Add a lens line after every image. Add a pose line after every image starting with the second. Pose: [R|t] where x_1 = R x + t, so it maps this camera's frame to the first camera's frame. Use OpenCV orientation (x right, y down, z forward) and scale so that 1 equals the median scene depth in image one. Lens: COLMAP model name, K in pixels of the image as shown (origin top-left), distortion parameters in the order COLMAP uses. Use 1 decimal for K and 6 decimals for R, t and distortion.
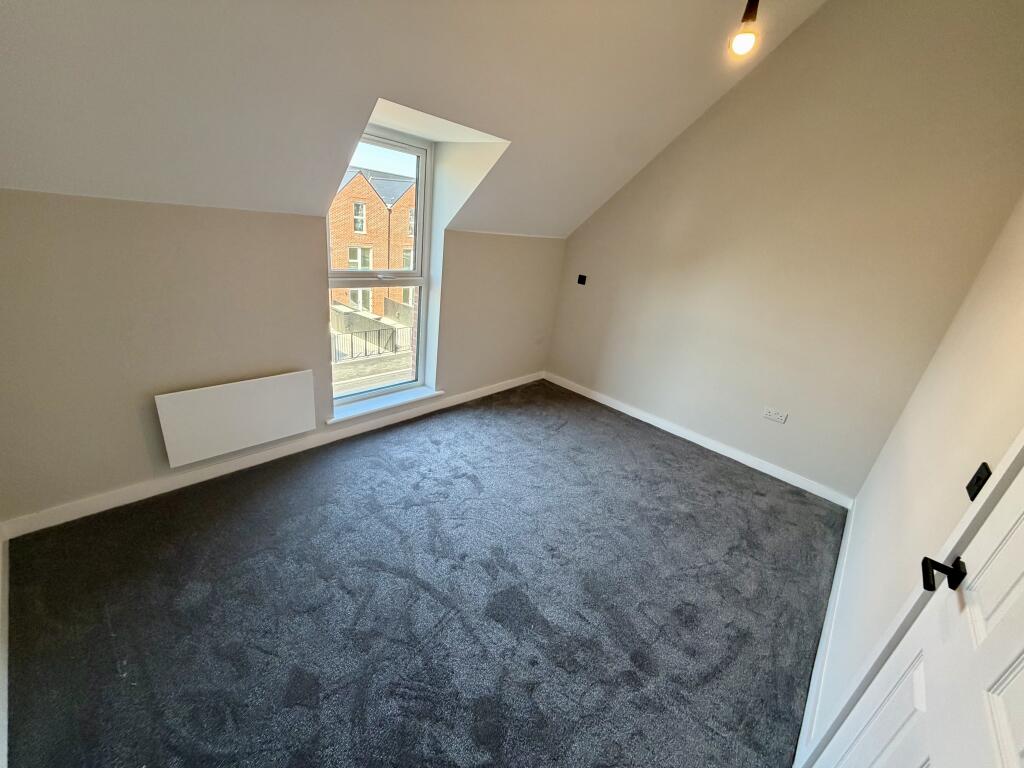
lens RADIAL K [[411.0, 0, 512.0], [0, 411.0, 384.0], [0, 0, 1]] dist [0.000066, -0.000019]
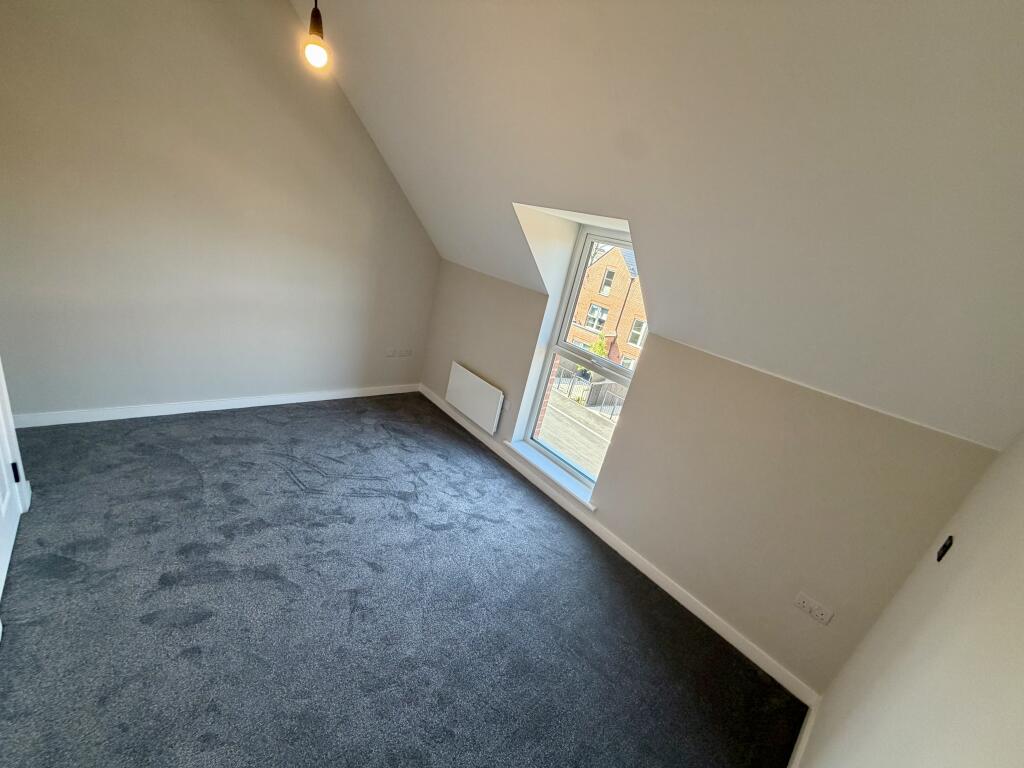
lens RADIAL K [[411.0, 0, 512.0], [0, 411.0, 384.0], [0, 0, 1]] dist [0.000066, -0.000019]
pose [[-0.075367, 0.188581, -0.979161, 0.936712], [-0.585268, 0.786656, 0.196554, -0.380329], [0.807329, 0.587886, 0.051082, 1.025657]]
